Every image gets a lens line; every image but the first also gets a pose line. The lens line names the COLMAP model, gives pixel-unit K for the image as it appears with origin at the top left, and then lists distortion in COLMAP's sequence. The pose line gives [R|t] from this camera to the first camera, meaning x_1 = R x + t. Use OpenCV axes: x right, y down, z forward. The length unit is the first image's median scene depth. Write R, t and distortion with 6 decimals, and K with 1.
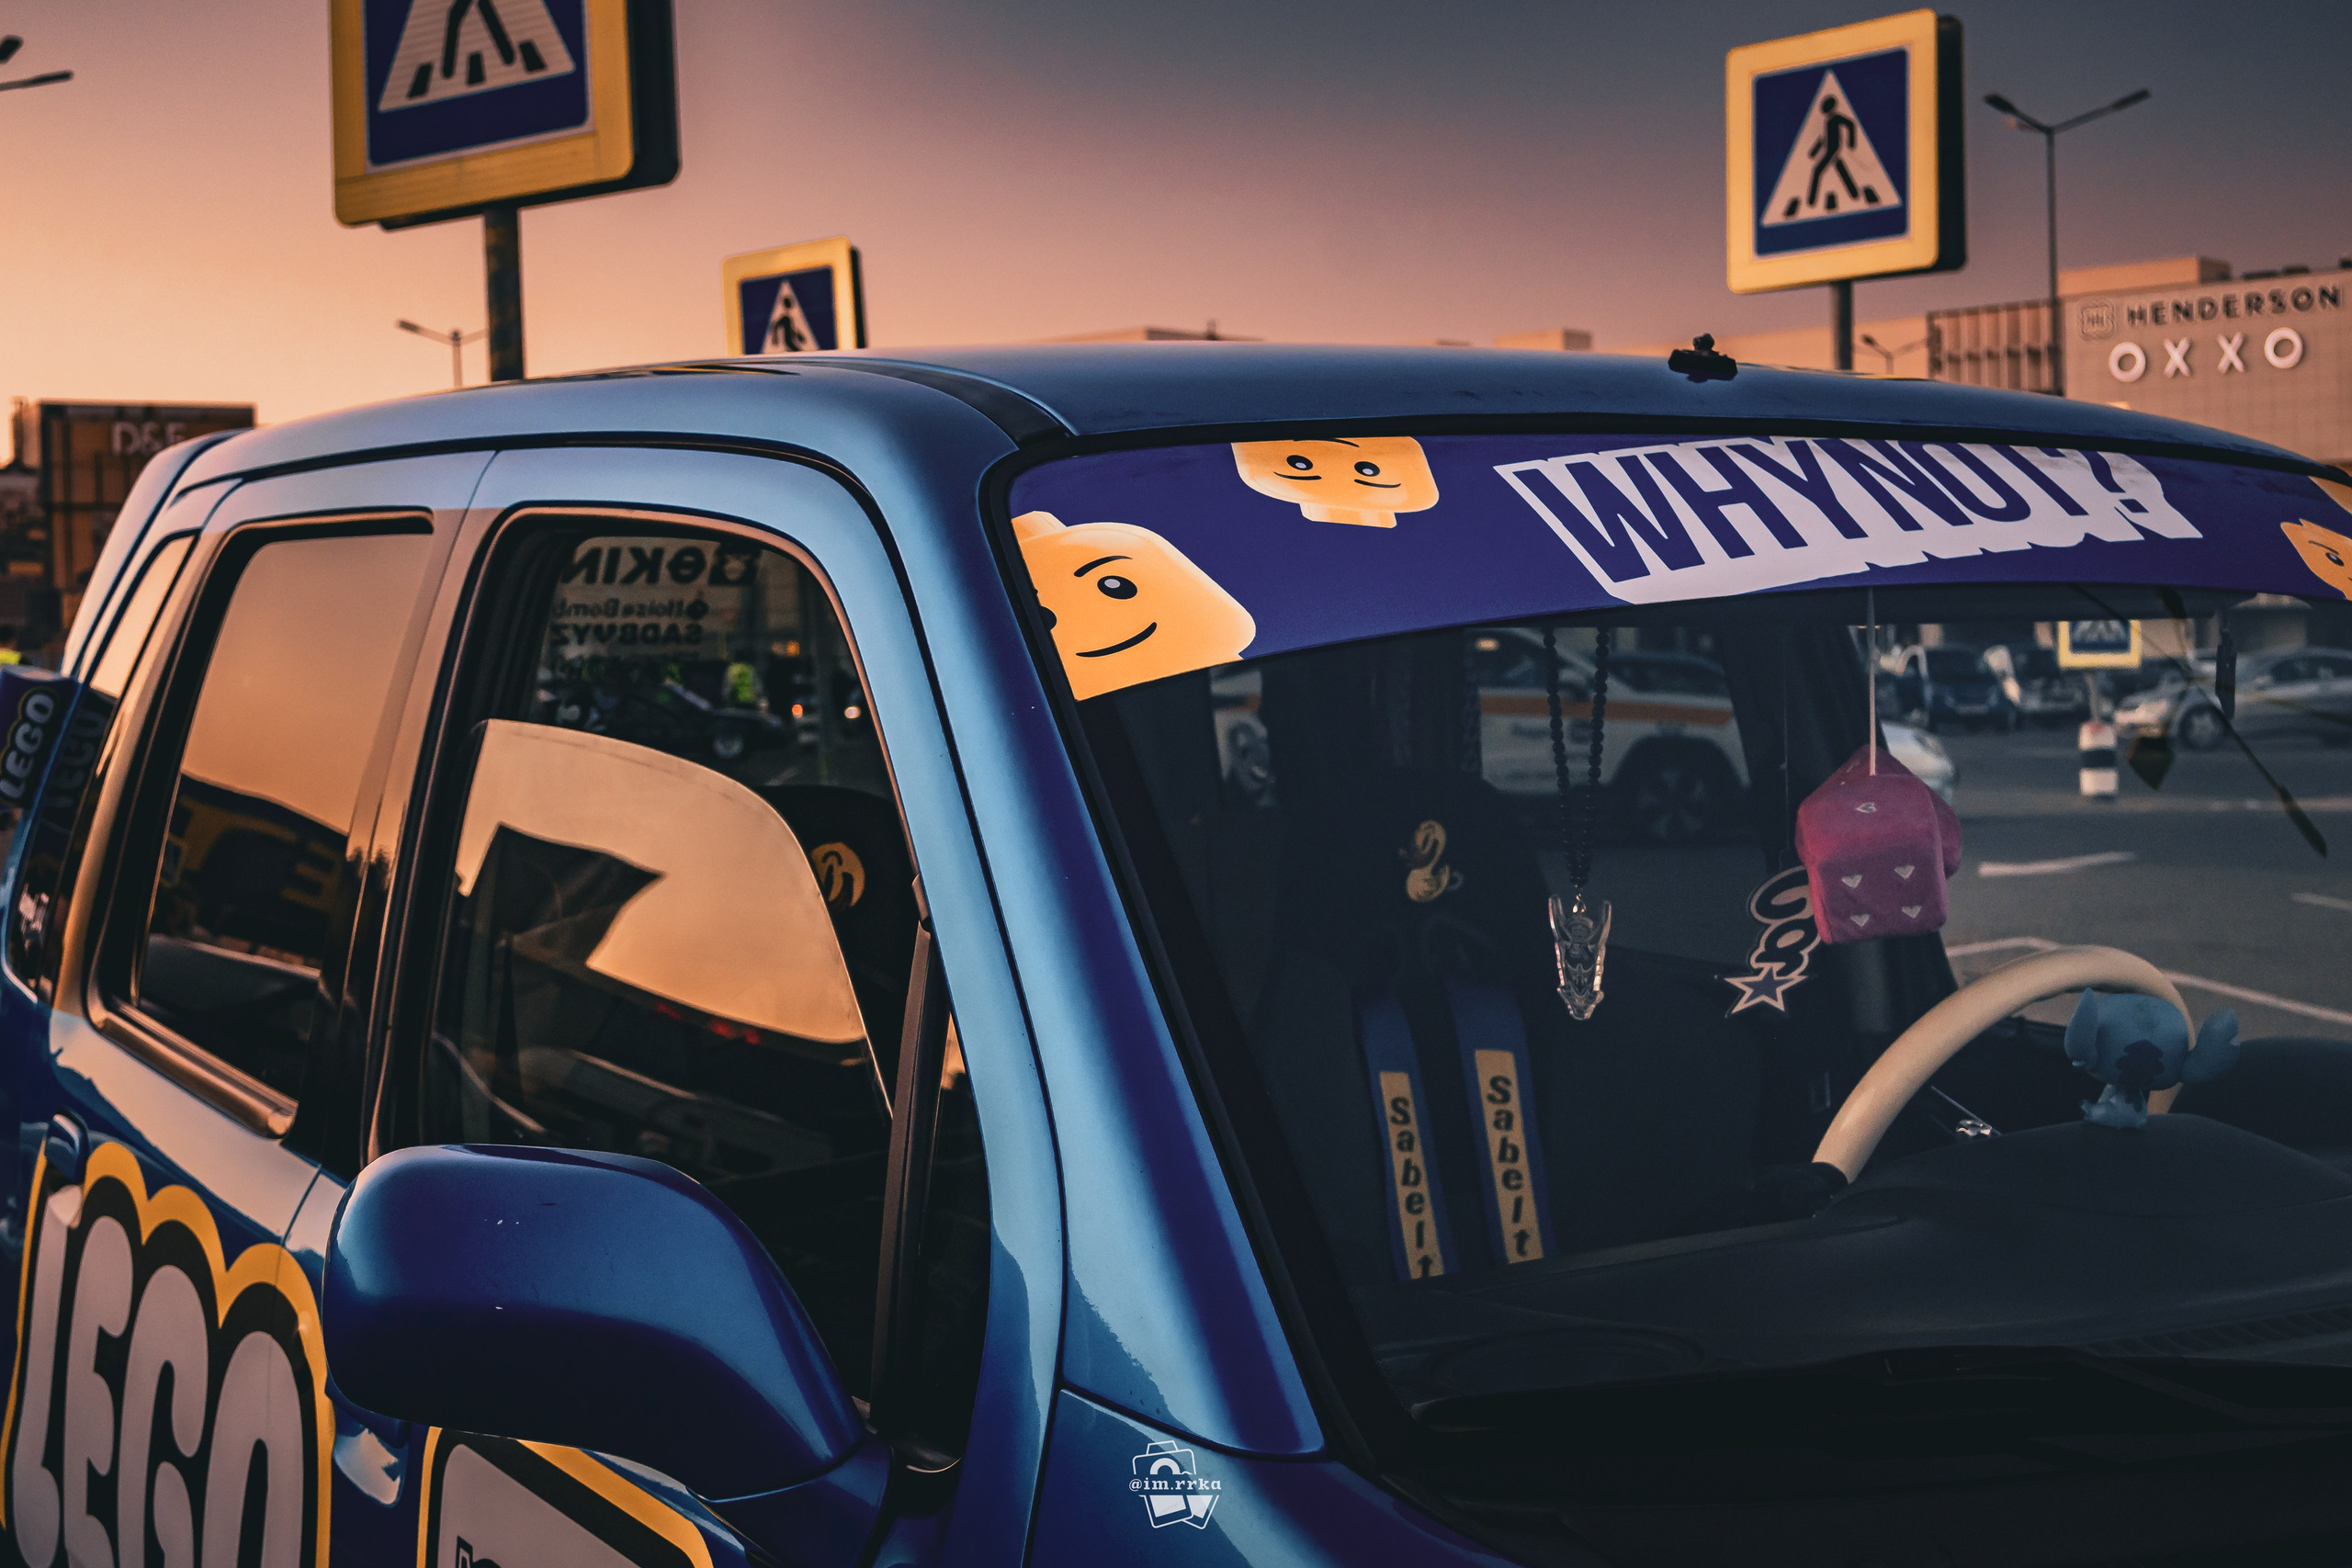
lens RADIAL K [[2982.1, 0, 1176.7], [0, 2982.1, 781.3], [0, 0, 1]] dist [0.015480, 0.000000]
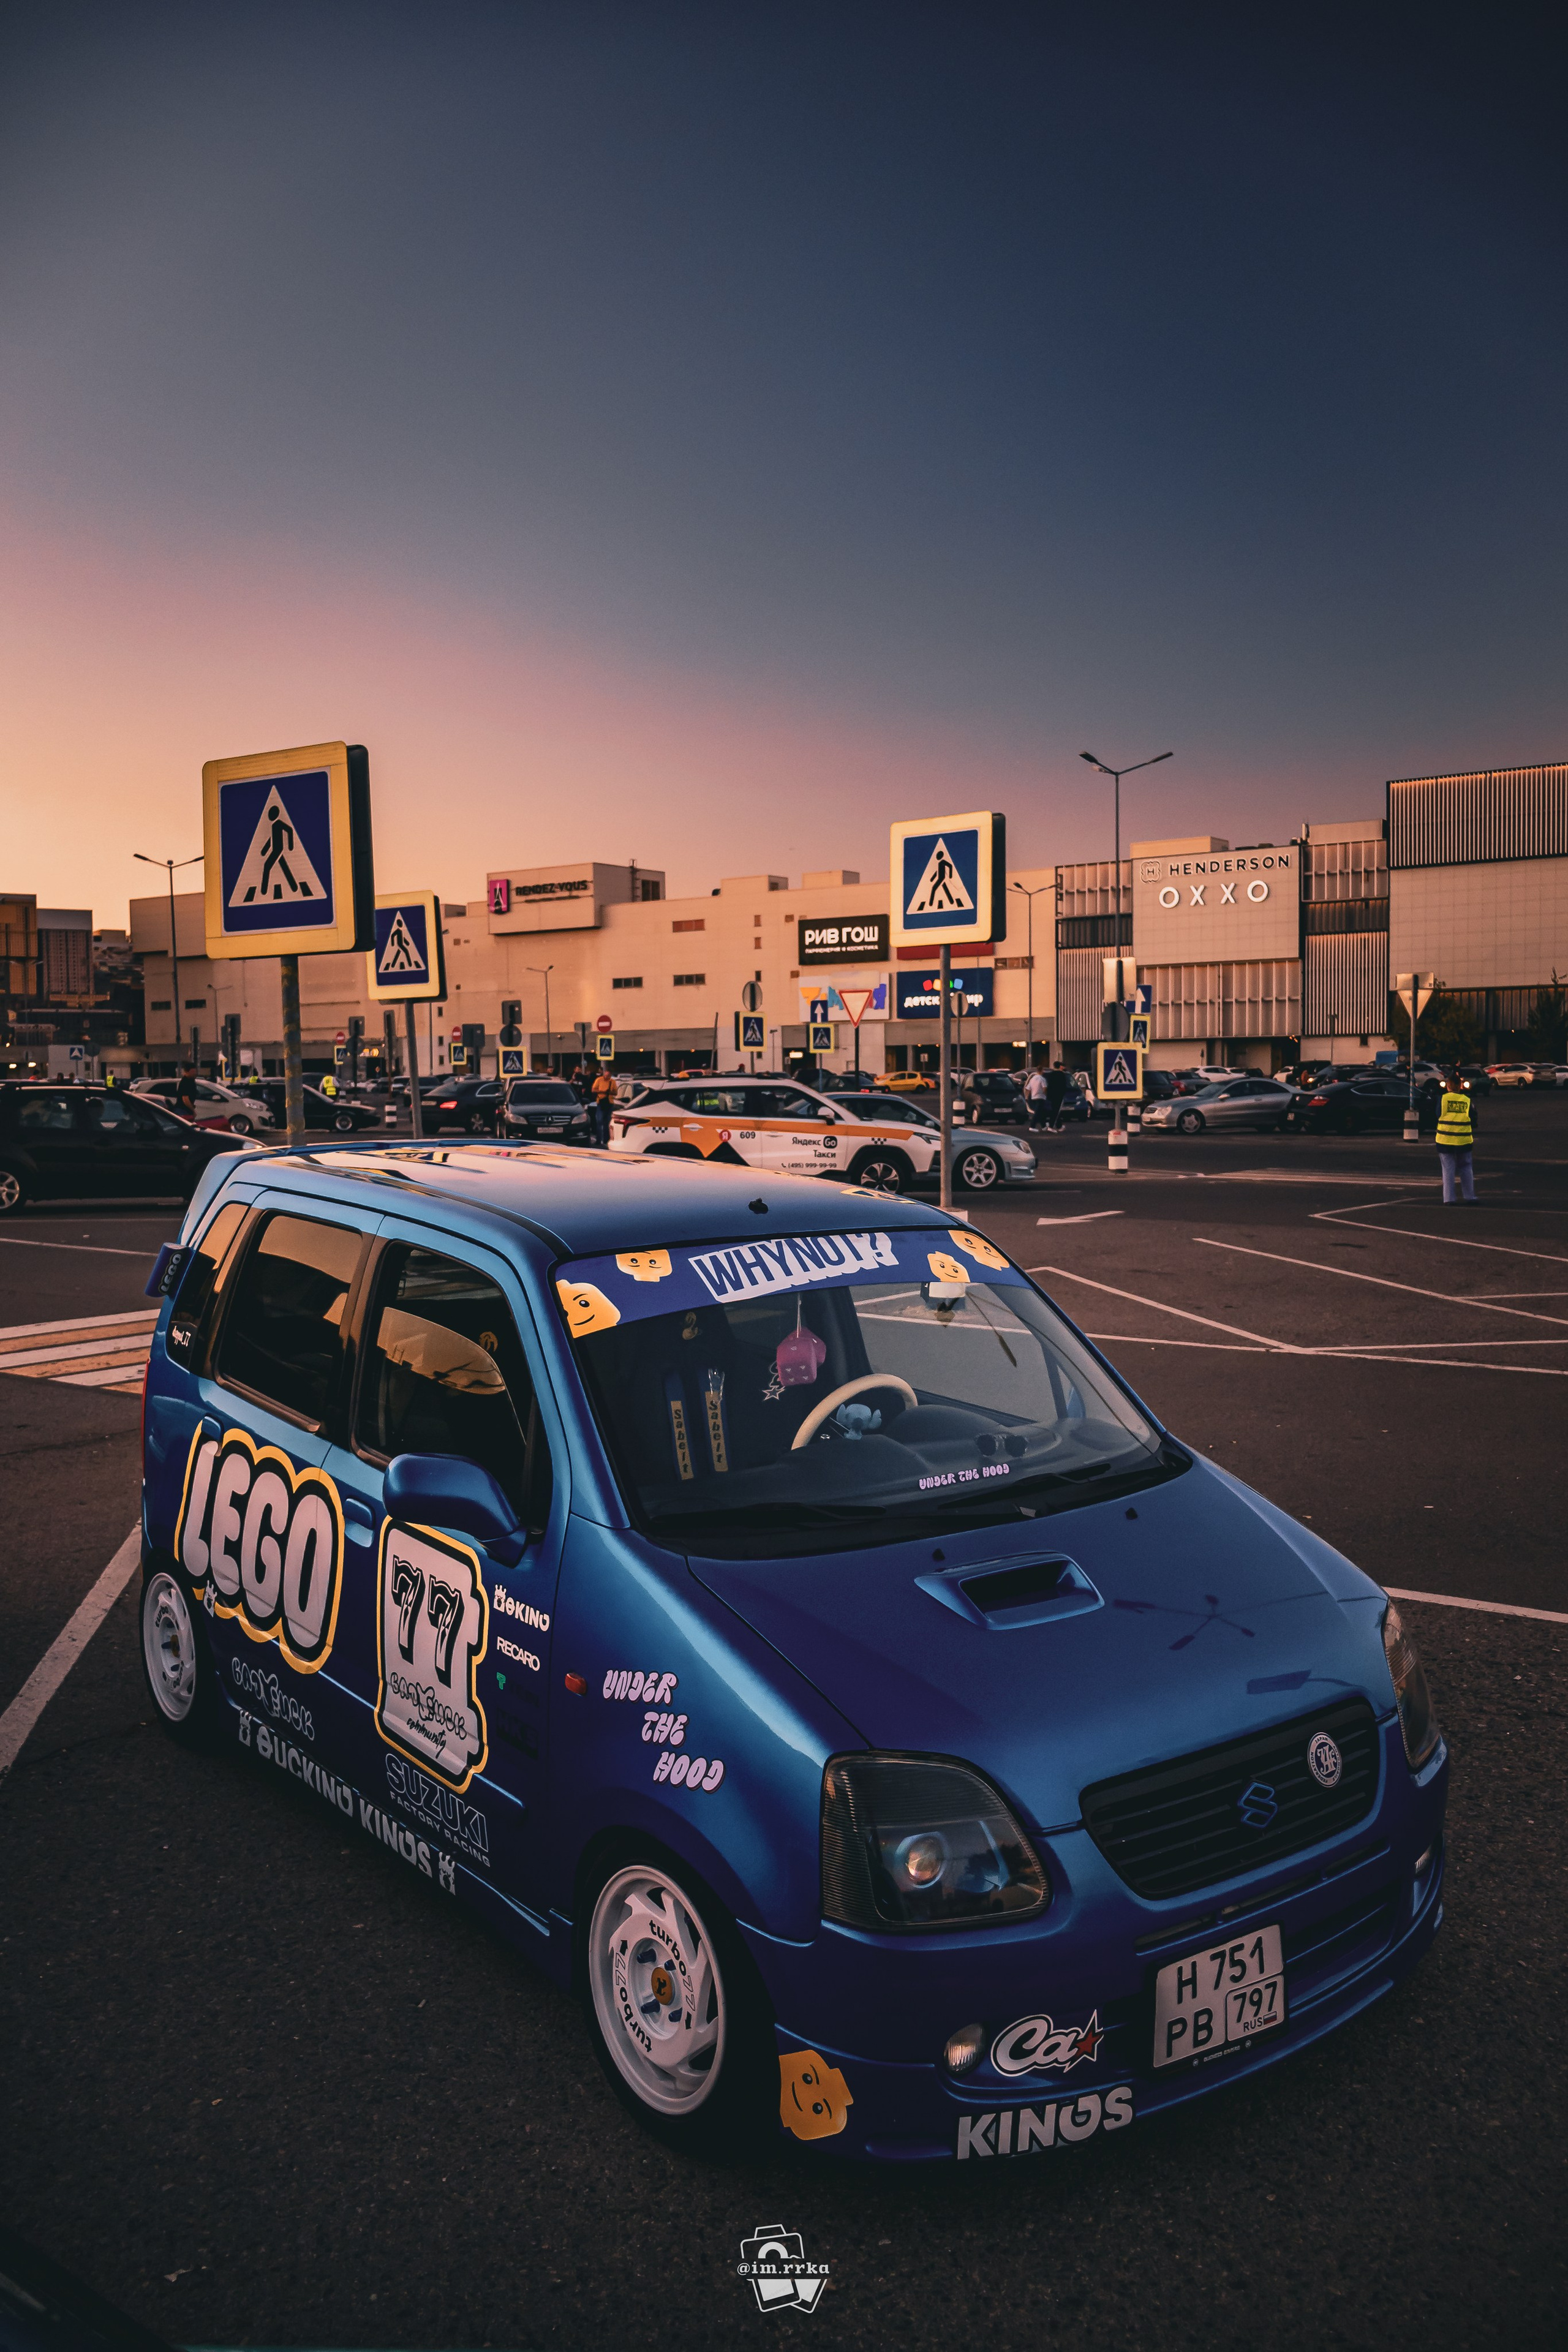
lens RADIAL K [[1895.6, 0, 784.4], [0, 1895.6, 1178.2], [0, 0, 1]] dist [0.001950, 0.000540]
pose [[0.995803, 0.006898, 0.091265, 0.007993], [-0.010101, 0.999348, 0.034671, -0.195665], [-0.090966, -0.035447, 0.995223, -0.895522]]
